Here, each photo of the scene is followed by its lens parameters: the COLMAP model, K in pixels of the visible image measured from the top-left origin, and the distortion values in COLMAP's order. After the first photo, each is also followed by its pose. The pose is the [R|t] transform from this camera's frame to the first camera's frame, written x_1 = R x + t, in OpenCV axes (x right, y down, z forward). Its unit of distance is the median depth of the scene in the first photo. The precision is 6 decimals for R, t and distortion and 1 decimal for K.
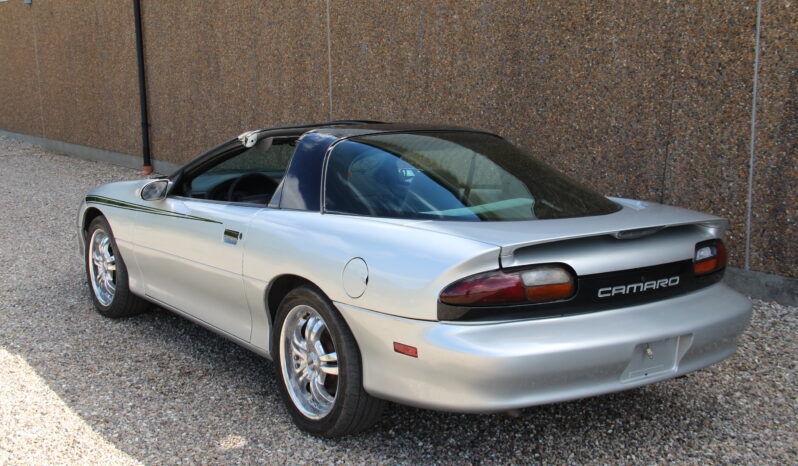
lens RADIAL K [[957.0, 0, 399.7], [0, 957.0, 233.5], [0, 0, 1]] dist [0.099346, 0.000000]
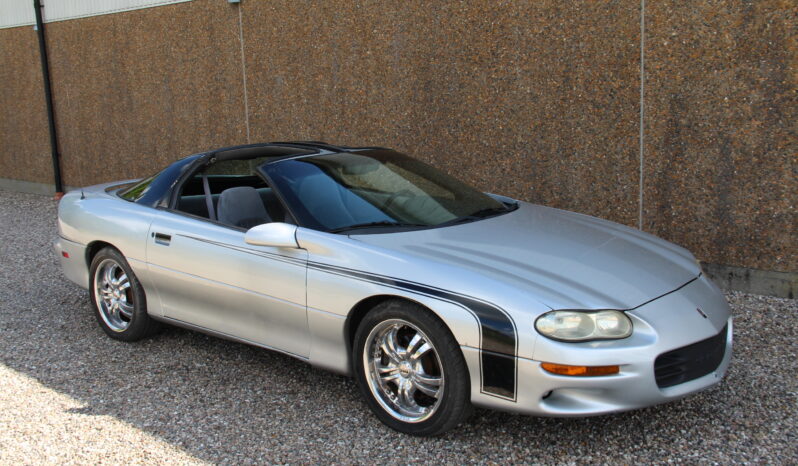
lens RADIAL K [[813.4, 0, 395.4], [0, 813.4, 237.8], [0, 0, 1]] dist [0.002054, 0.000000]
pose [[0.980377, -0.055391, 0.189192, -0.123789], [0.054882, 0.998461, 0.007929, -0.008999], [-0.189340, 0.002610, 0.981908, 0.033001]]
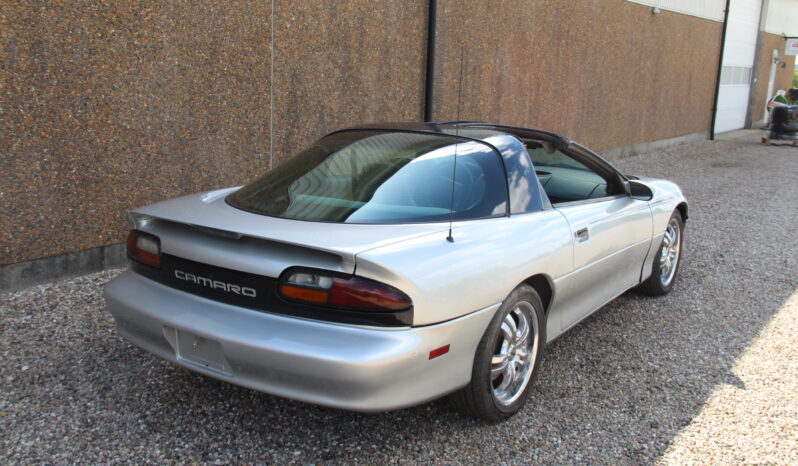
lens RADIAL K [[813.4, 0, 396.5], [0, 813.4, 233.0], [0, 0, 1]] dist [0.002054, 0.000000]
pose [[-0.323151, -0.198391, 0.925319, -0.672055], [0.136980, 0.957676, 0.253166, -0.177618], [-0.936381, 0.208561, -0.282298, 1.001733]]
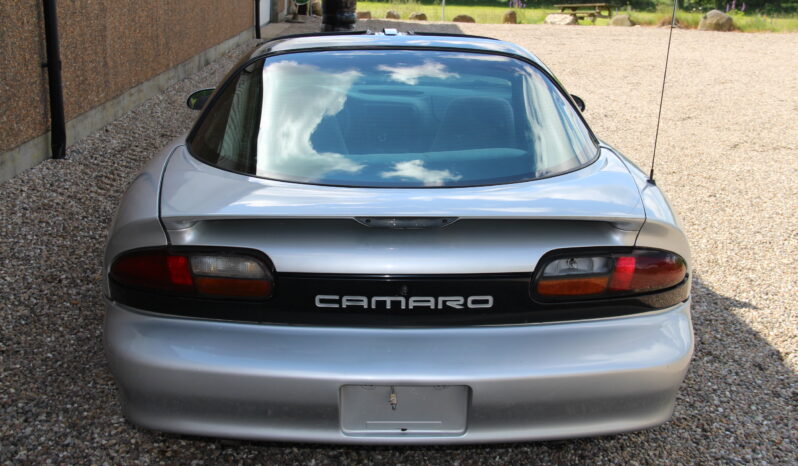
lens RADIAL K [[1038.6, 0, 400.3], [0, 1038.6, 235.3], [0, 0, 1]] dist [0.223082, 0.000000]
pose [[-0.819254, -0.150669, 0.553283, -0.429439], [0.092600, 0.917440, 0.386948, -0.217637], [-0.565905, 0.368243, -0.737664, 1.243786]]
